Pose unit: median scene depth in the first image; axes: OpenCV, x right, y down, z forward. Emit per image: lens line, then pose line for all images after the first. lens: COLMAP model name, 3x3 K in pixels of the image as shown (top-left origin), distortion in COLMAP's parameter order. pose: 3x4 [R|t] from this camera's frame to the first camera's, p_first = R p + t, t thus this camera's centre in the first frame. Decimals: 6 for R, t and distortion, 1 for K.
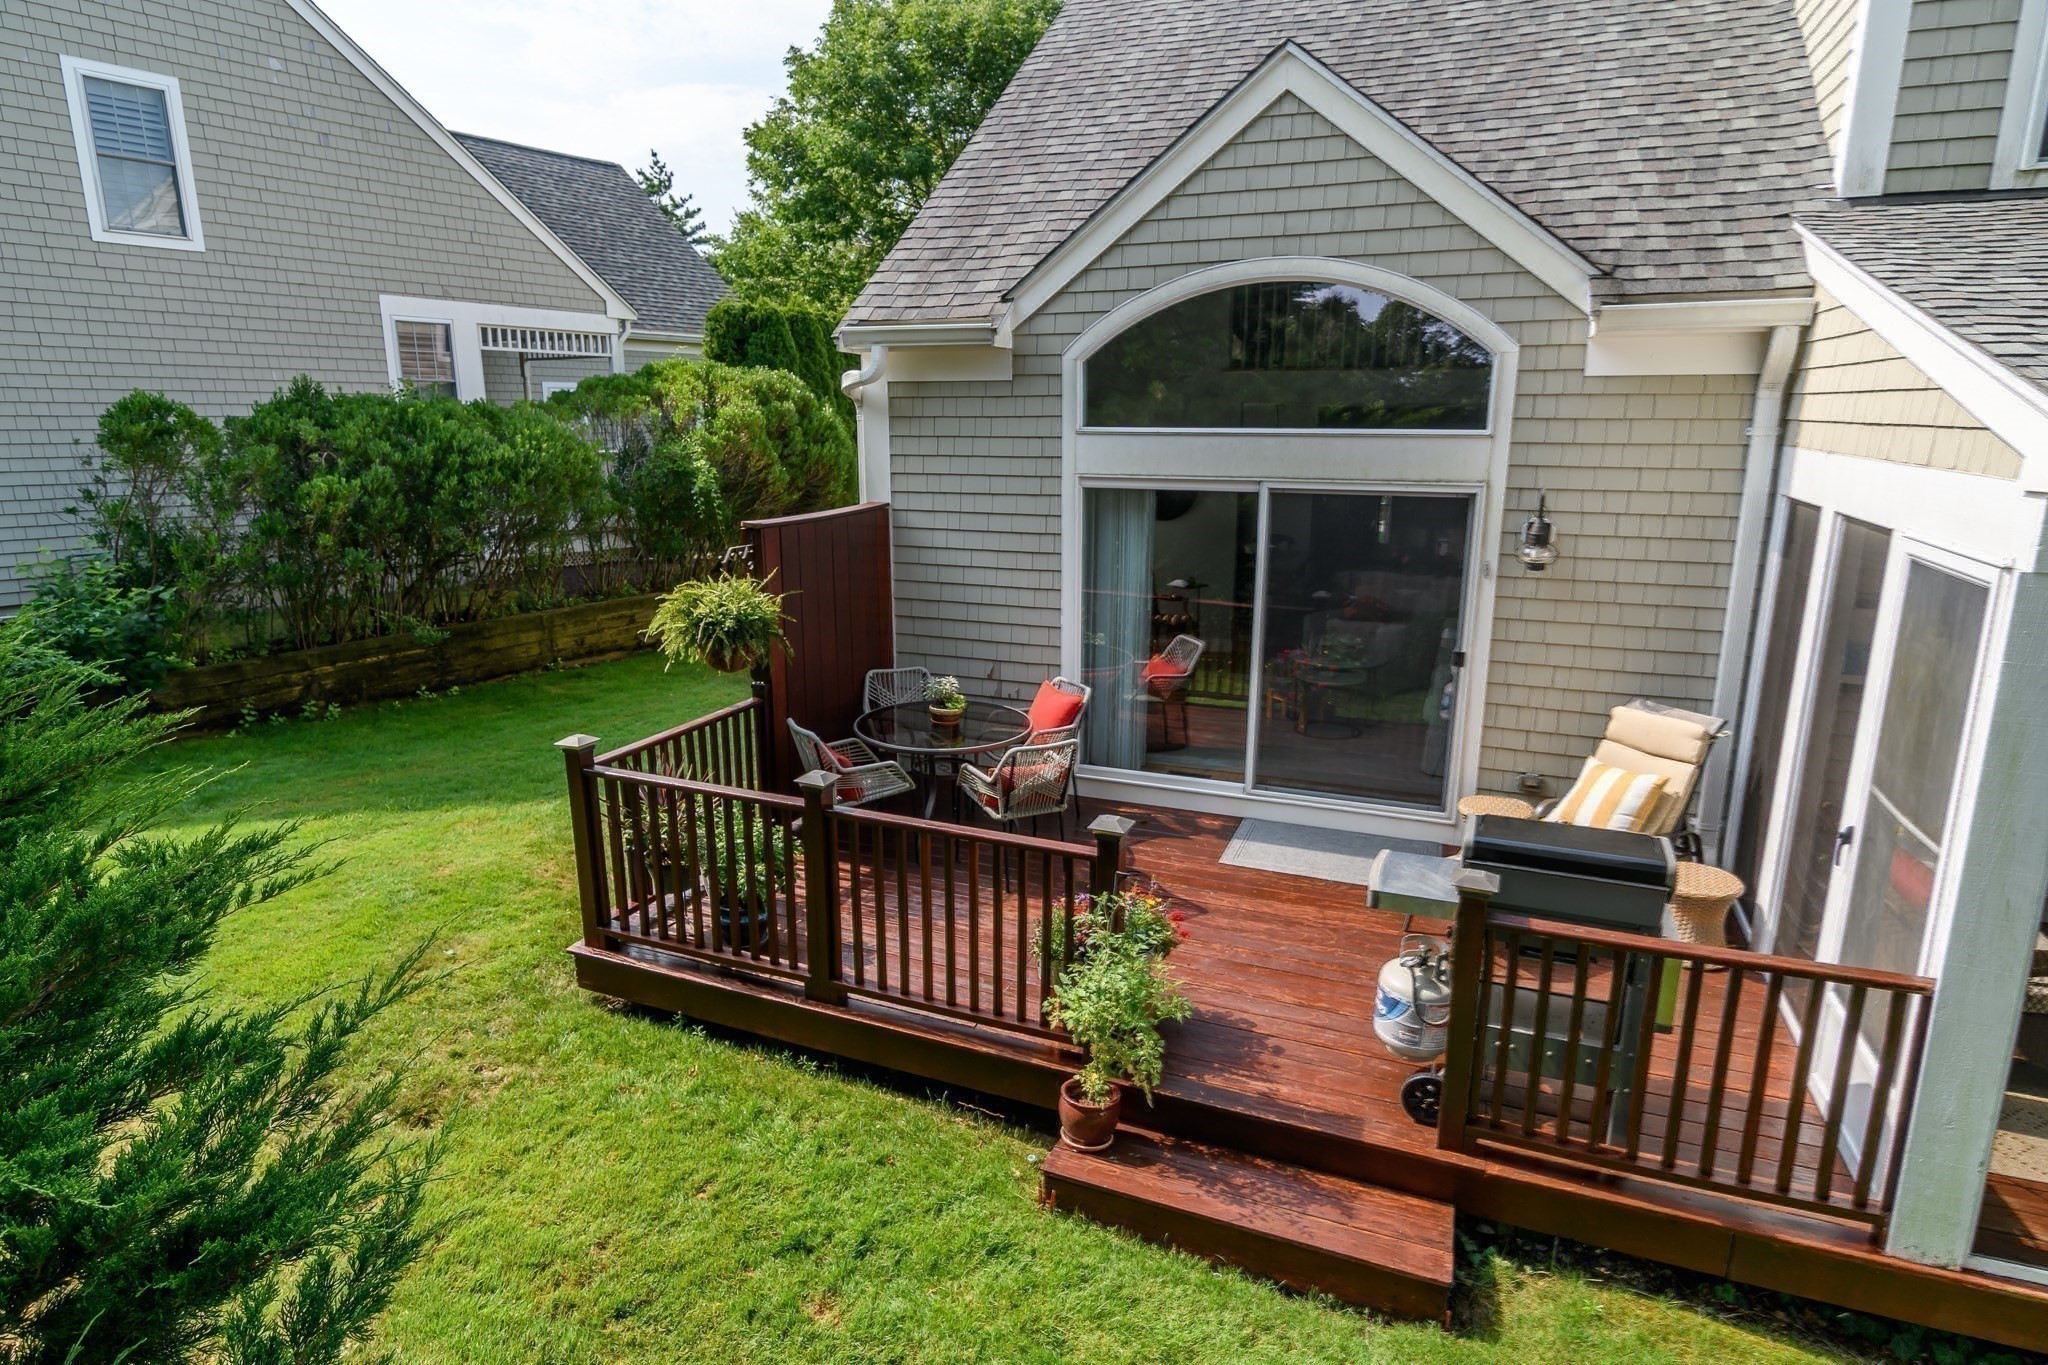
lens RADIAL K [[1121.3, 0, 1024.0], [0, 1121.3, 682.5], [0, 0, 1]] dist [-0.000445, -0.000134]
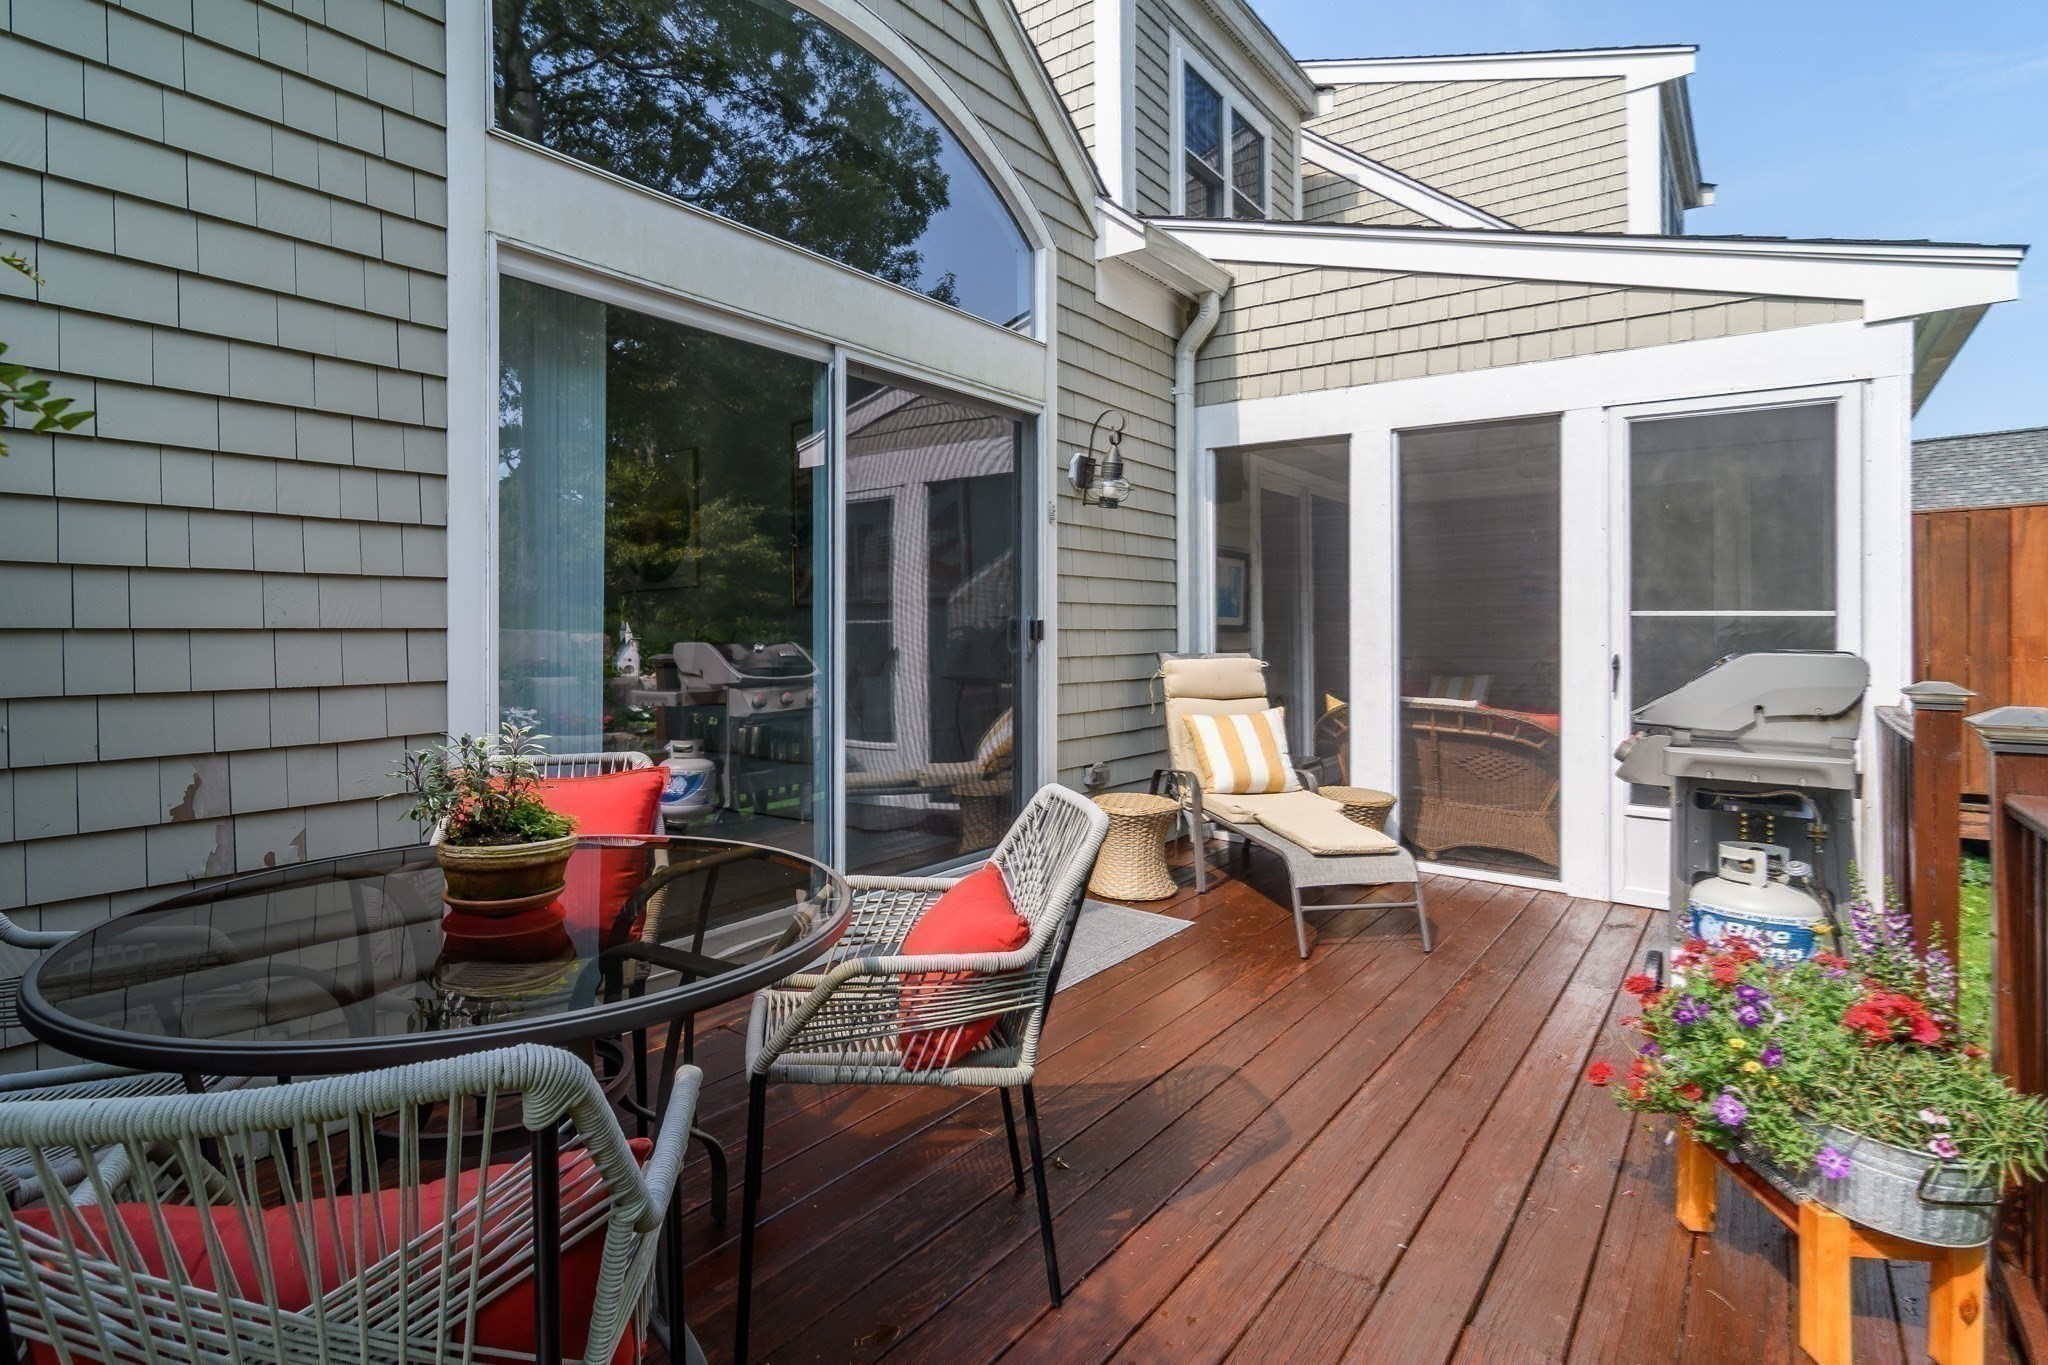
lens RADIAL K [[1007.0, 0, 1020.8], [0, 1007.0, 620.3], [0, 0, 1]] dist [-0.000913, 0.000112]
pose [[0.252360, 0.006084, 0.967614, -0.273775], [0.226817, 0.971748, -0.065266, 0.014906], [-0.940674, 0.235942, 0.243851, 0.837475]]
